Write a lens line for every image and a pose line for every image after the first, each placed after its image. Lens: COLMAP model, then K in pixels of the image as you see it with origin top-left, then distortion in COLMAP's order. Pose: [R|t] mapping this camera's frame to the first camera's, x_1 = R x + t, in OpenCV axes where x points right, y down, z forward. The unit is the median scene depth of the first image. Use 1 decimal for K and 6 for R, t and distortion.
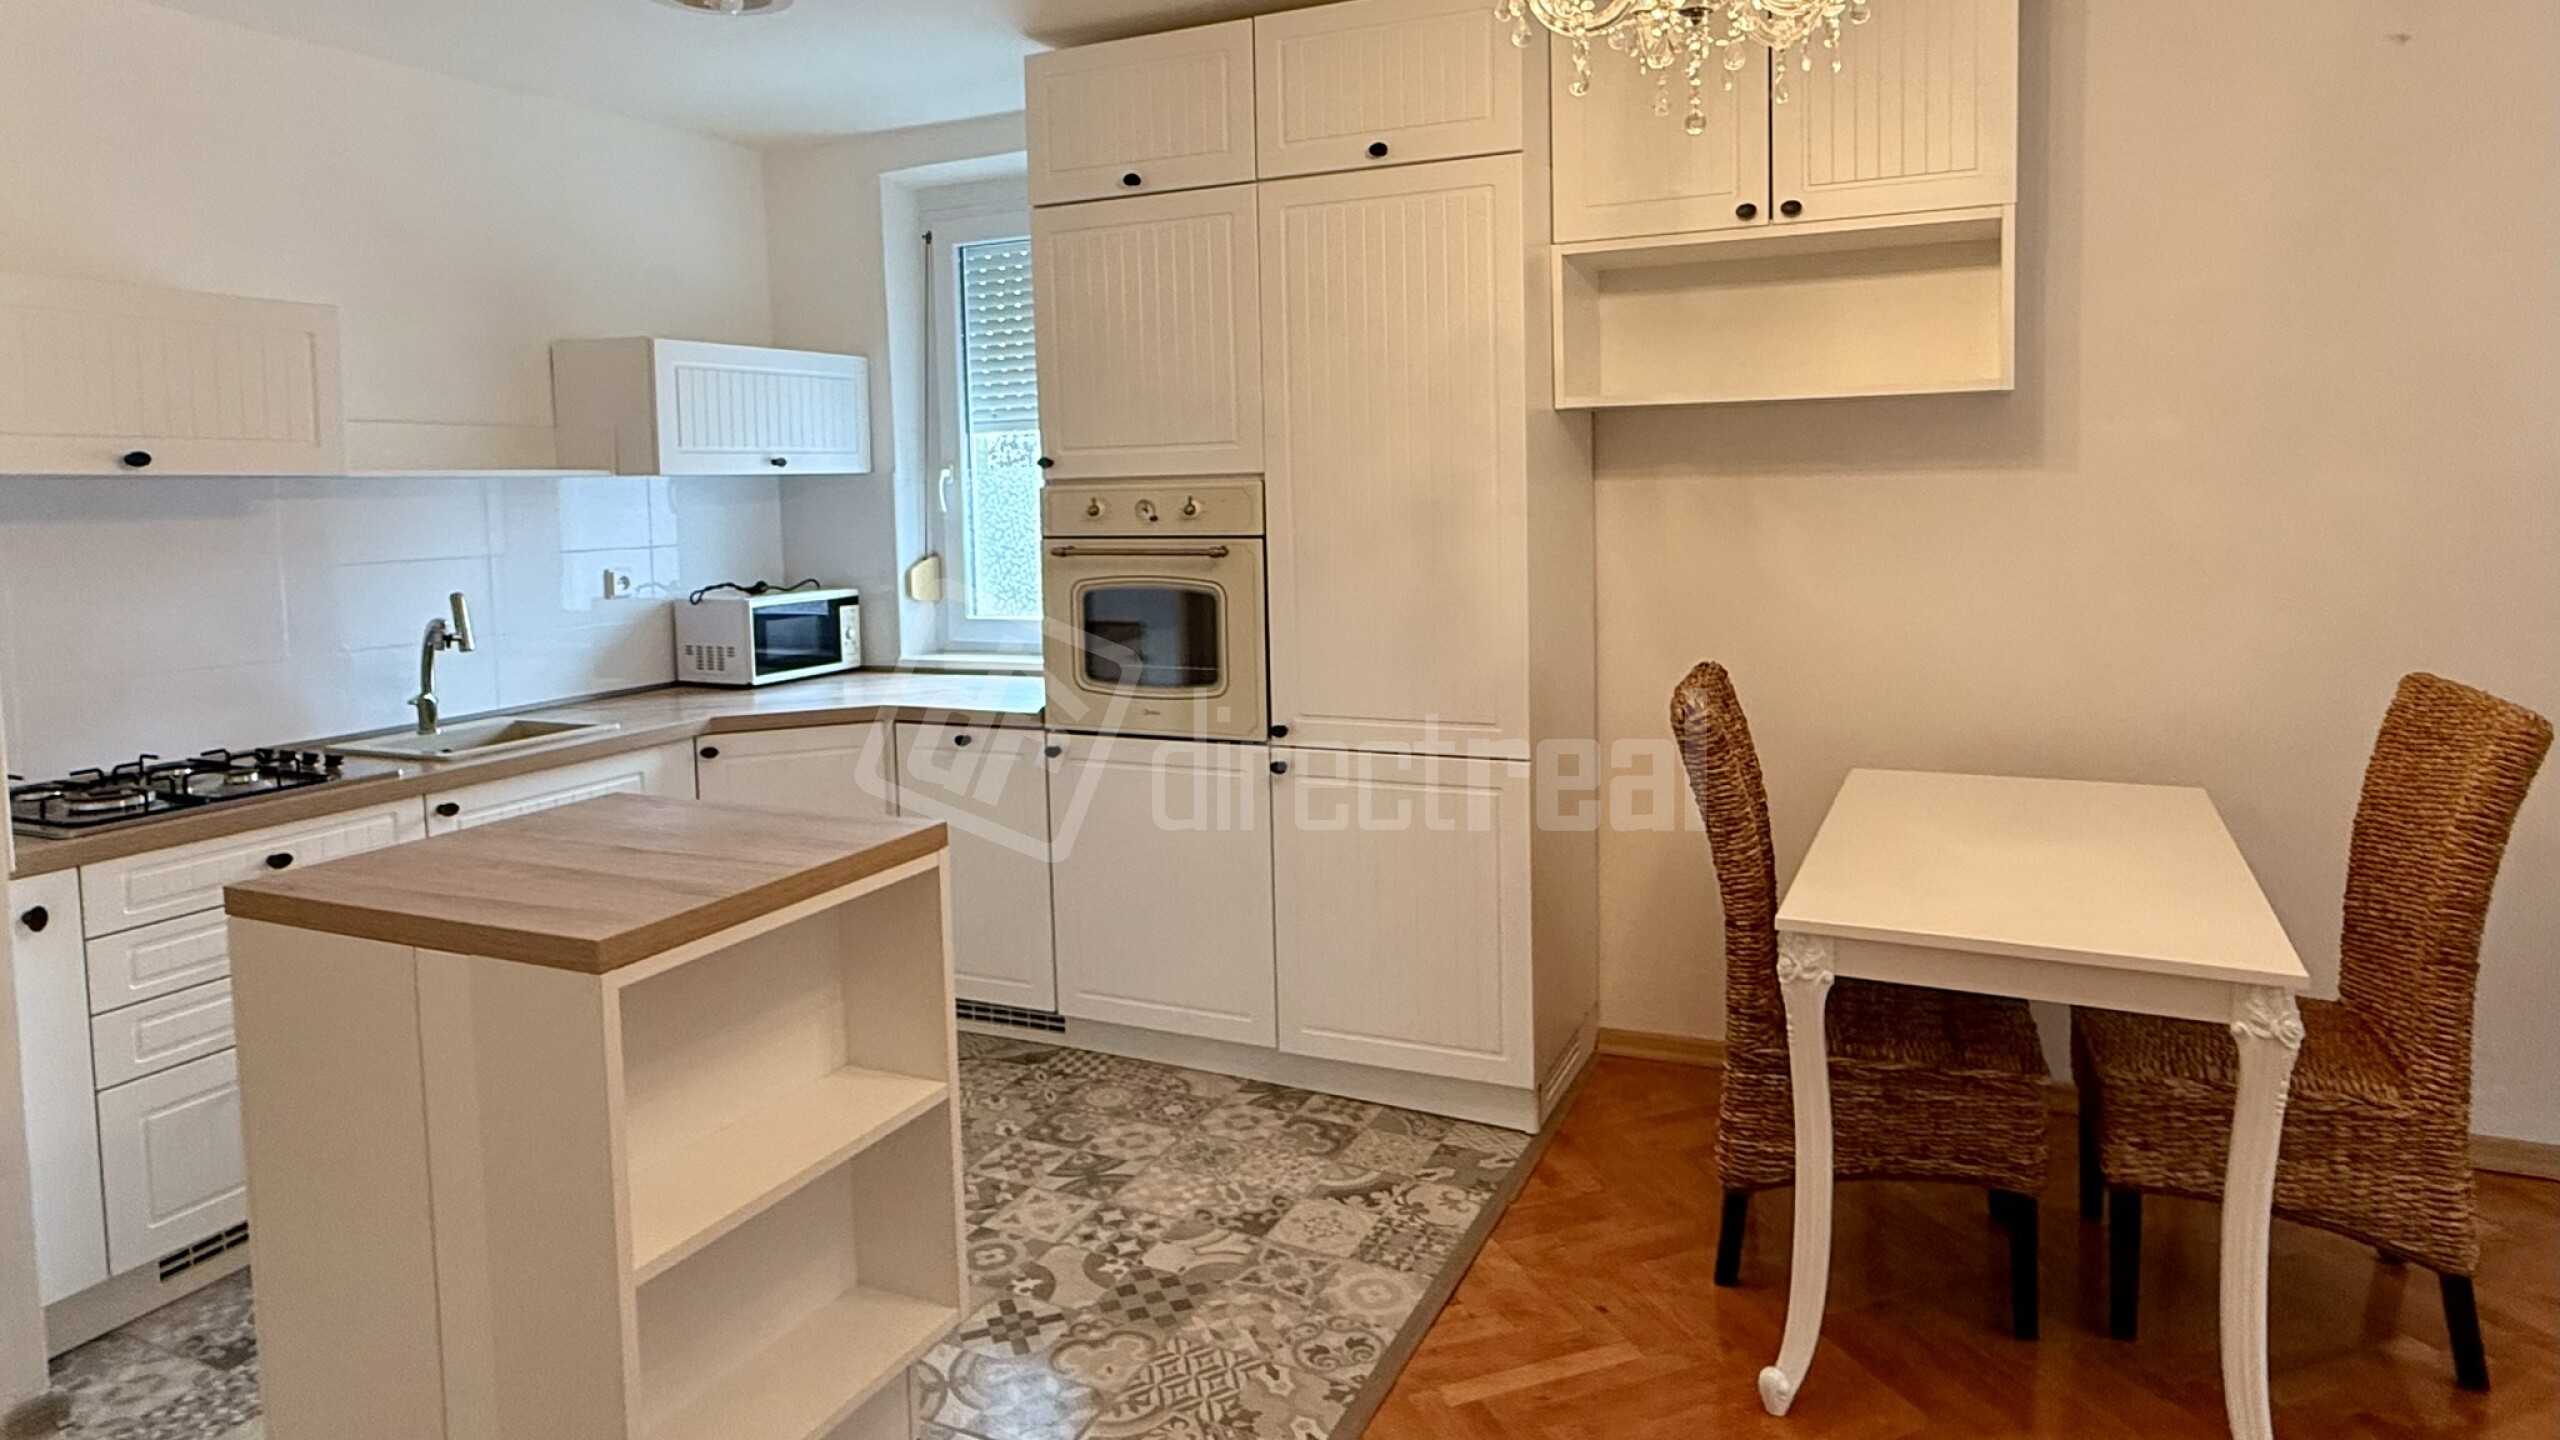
lens RADIAL K [[1473.9, 0, 1314.3], [0, 1473.9, 577.0], [0, 0, 1]] dist [0.005060, -0.001723]
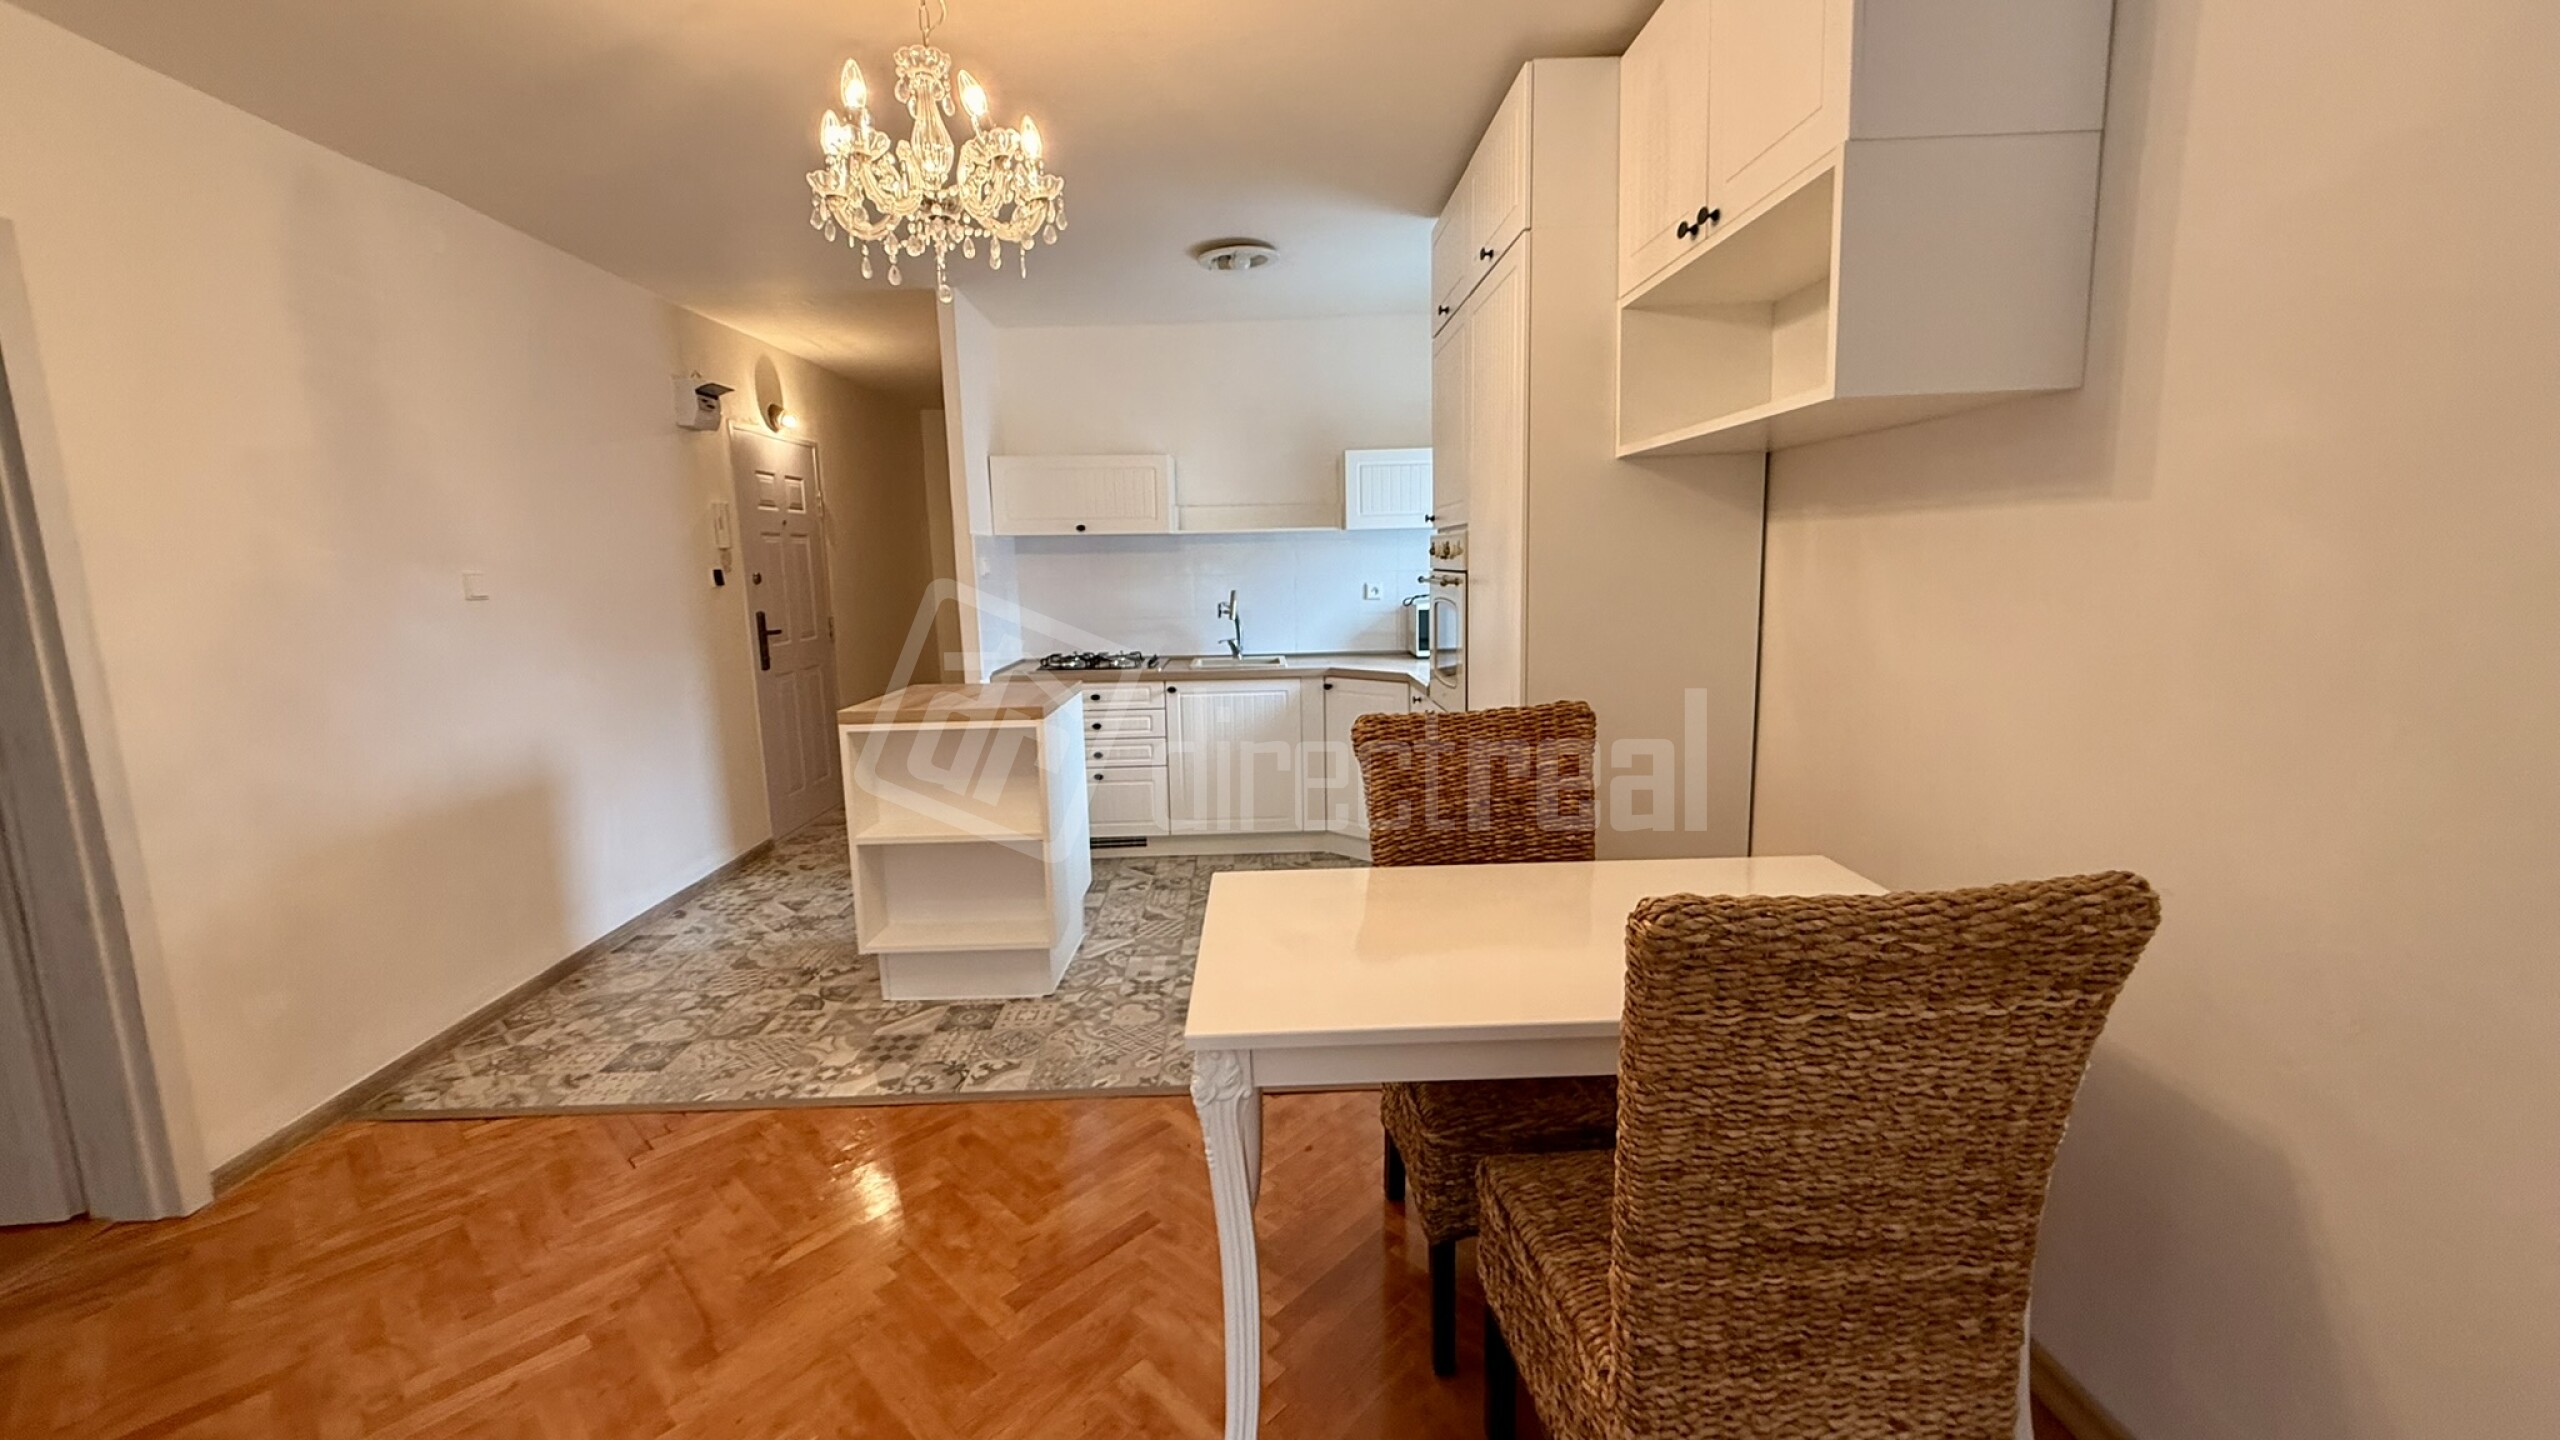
lens RADIAL K [[1022.3, 0, 1276.9], [0, 1022.3, 717.4], [0, 0, 1]] dist [0.000442, -0.000472]
pose [[0.433316, 0.150779, -0.888540, 0.735469], [-0.043644, 0.988260, 0.146417, -0.025313], [0.900185, -0.024666, 0.434809, 0.440597]]
